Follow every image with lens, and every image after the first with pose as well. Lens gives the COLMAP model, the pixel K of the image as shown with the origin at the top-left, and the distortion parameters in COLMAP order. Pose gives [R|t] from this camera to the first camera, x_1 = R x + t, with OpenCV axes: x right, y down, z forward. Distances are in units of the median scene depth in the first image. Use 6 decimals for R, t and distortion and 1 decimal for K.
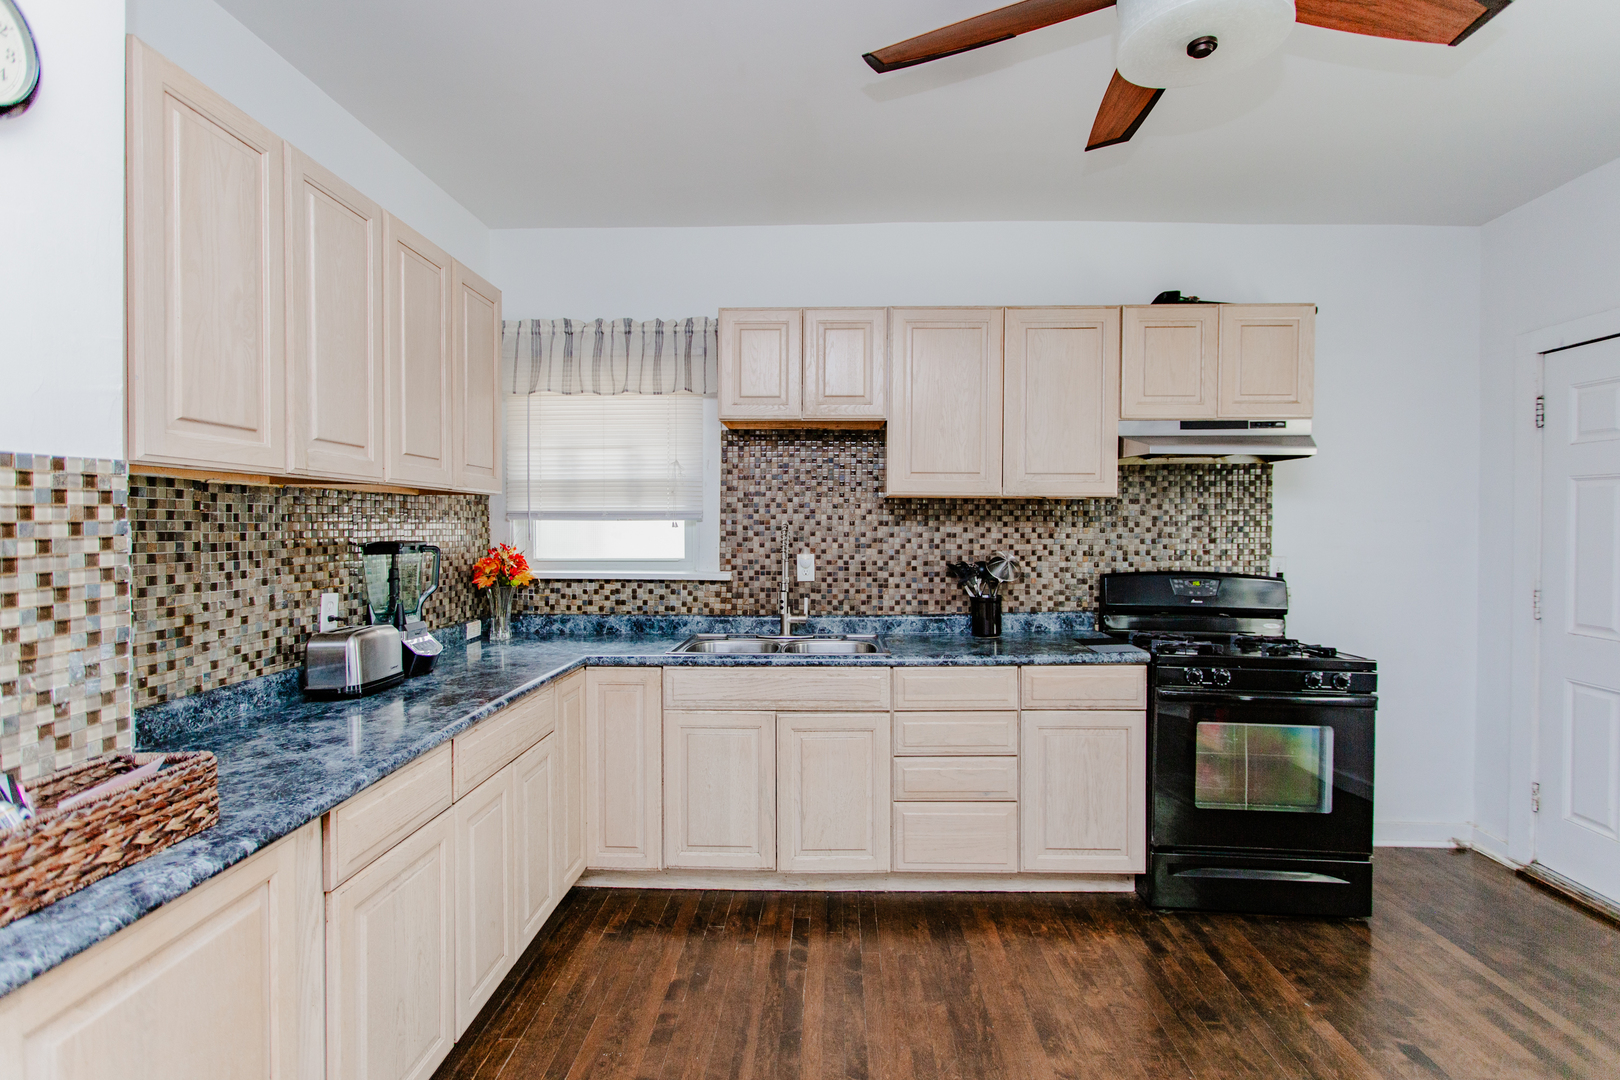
lens RADIAL K [[769.4, 0, 810.0], [0, 769.4, 540.0], [0, 0, 1]] dist [-0.000810, 0.000042]
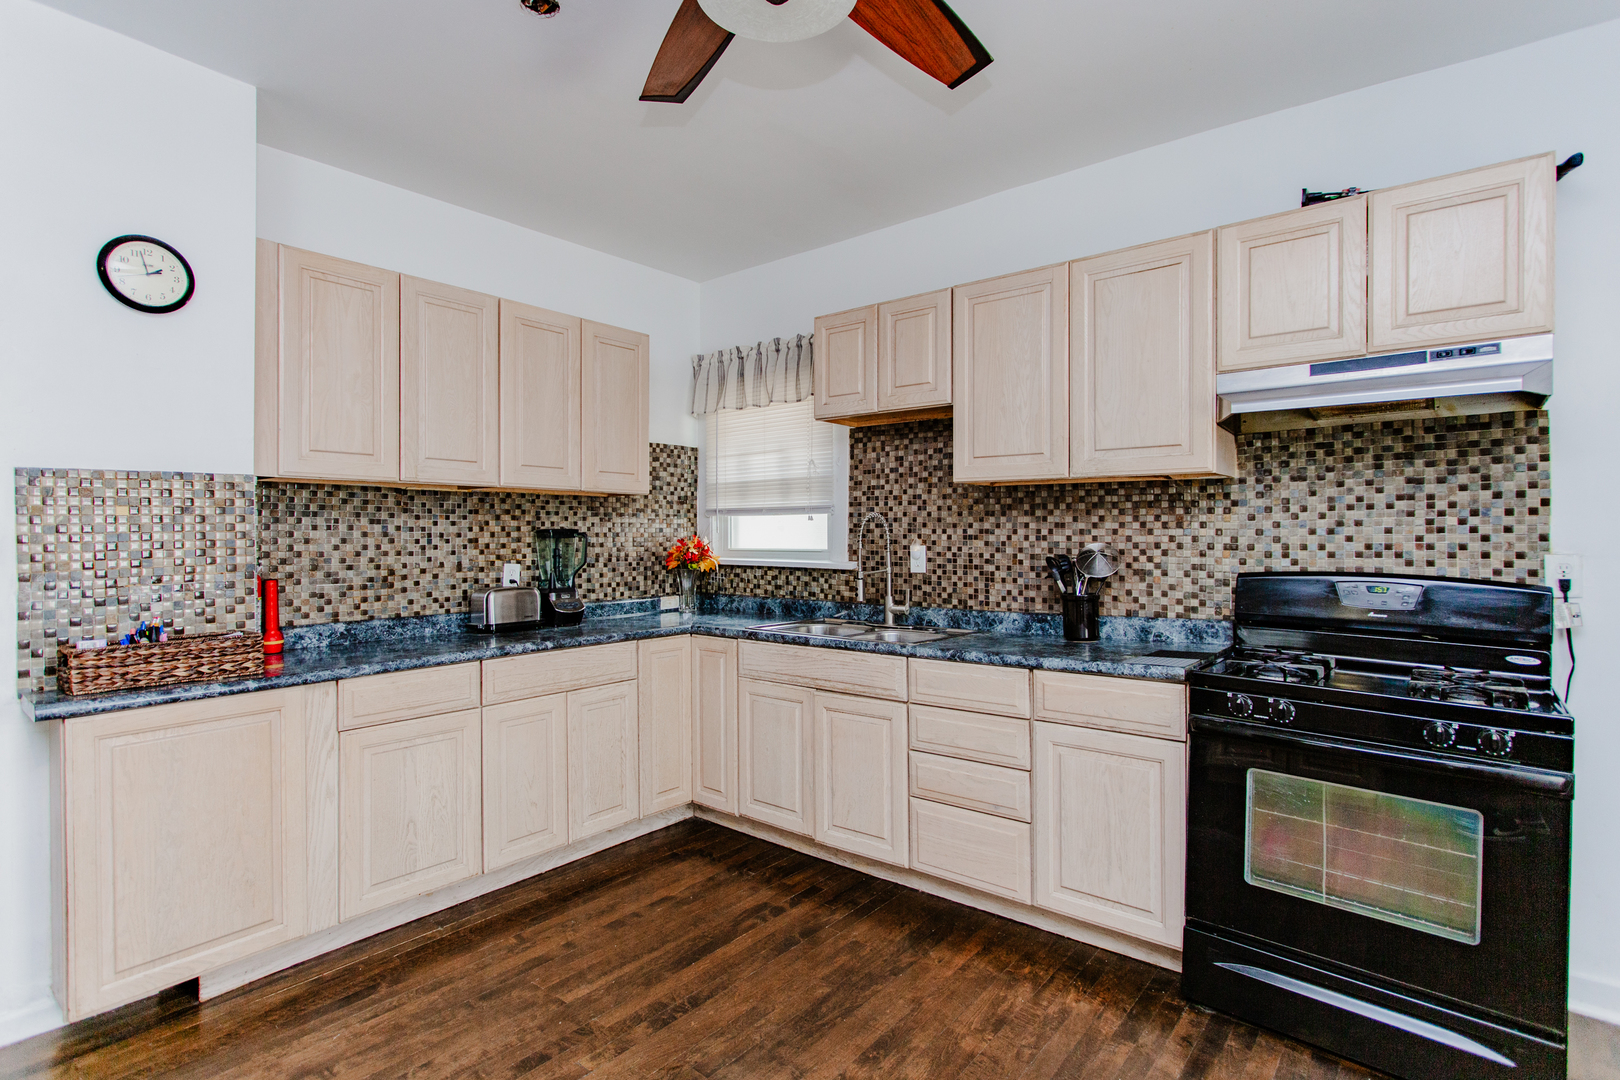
lens RADIAL K [[769.4, 0, 810.0], [0, 769.4, 540.0], [0, 0, 1]] dist [-0.000810, 0.000042]
pose [[0.801549, 0.002939, -0.597921, 0.492498], [-0.009995, 0.999914, -0.008484, 0.021505], [0.597845, 0.012776, 0.801510, 0.117623]]
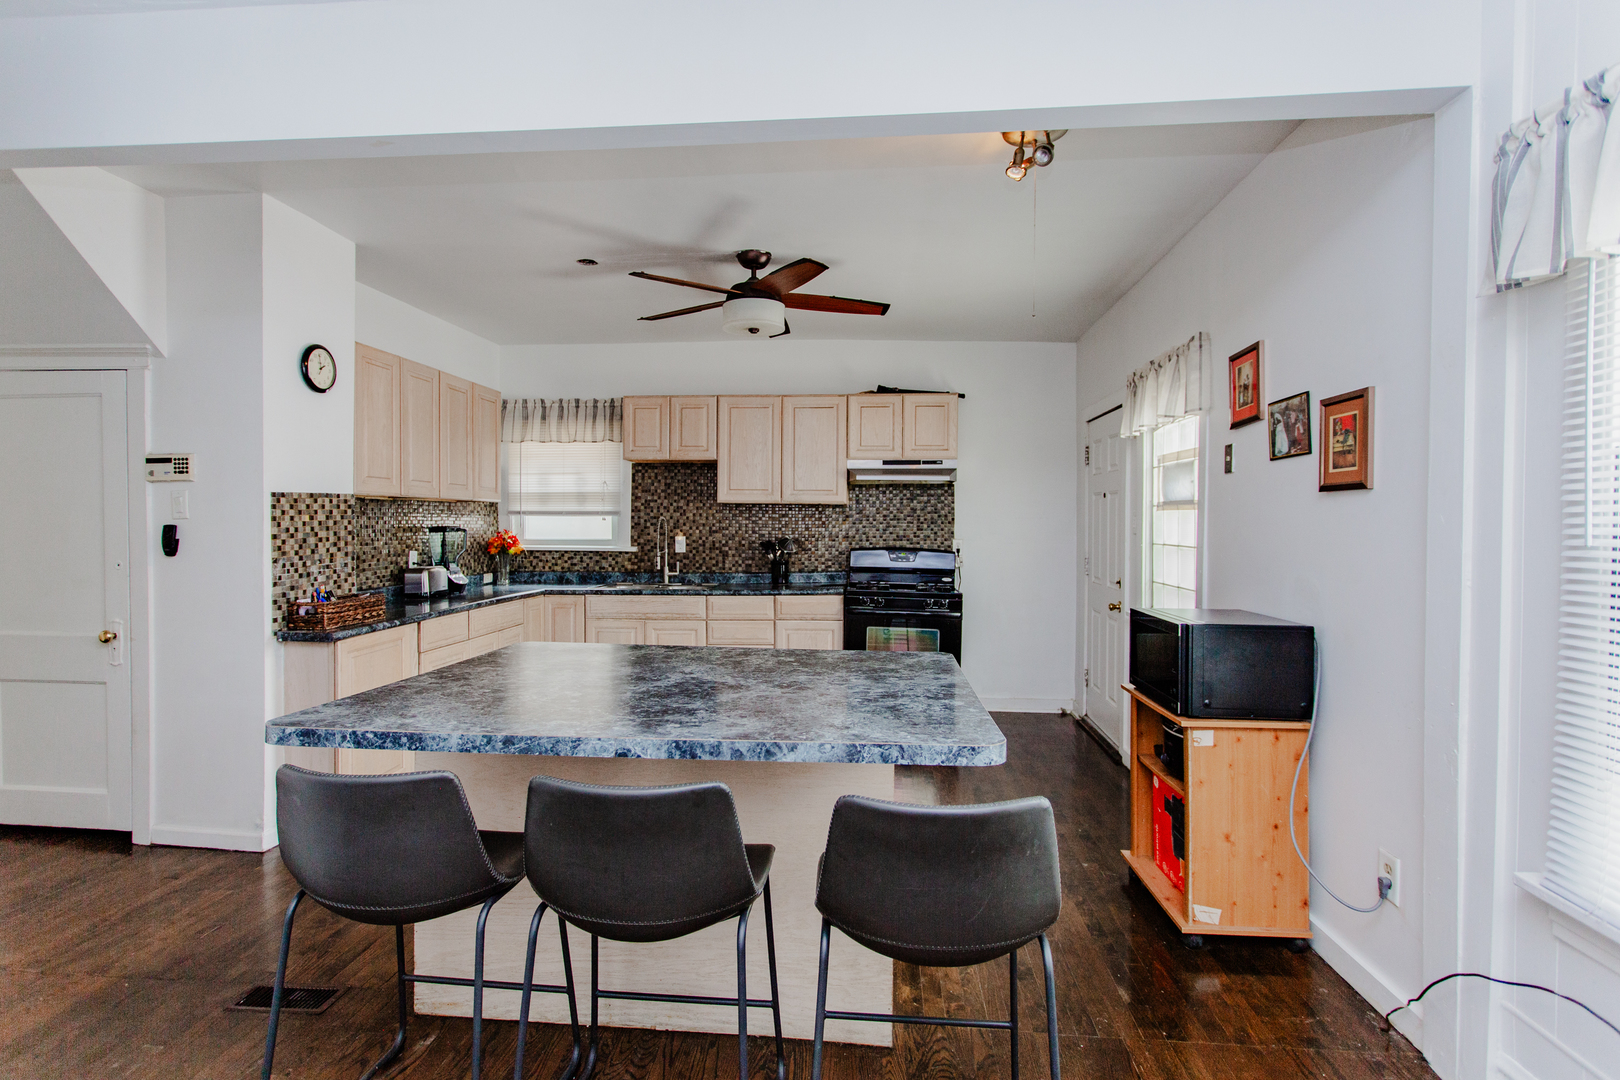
lens RADIAL K [[754.0, 0, 800.4], [0, 754.0, 539.6], [0, 0, 1]] dist [-0.000923, -0.000041]
pose [[0.998564, 0.004948, -0.053336, 0.355810], [-0.004806, 0.999985, 0.002785, 0.019841], [0.053349, -0.002525, 0.998573, -0.660826]]
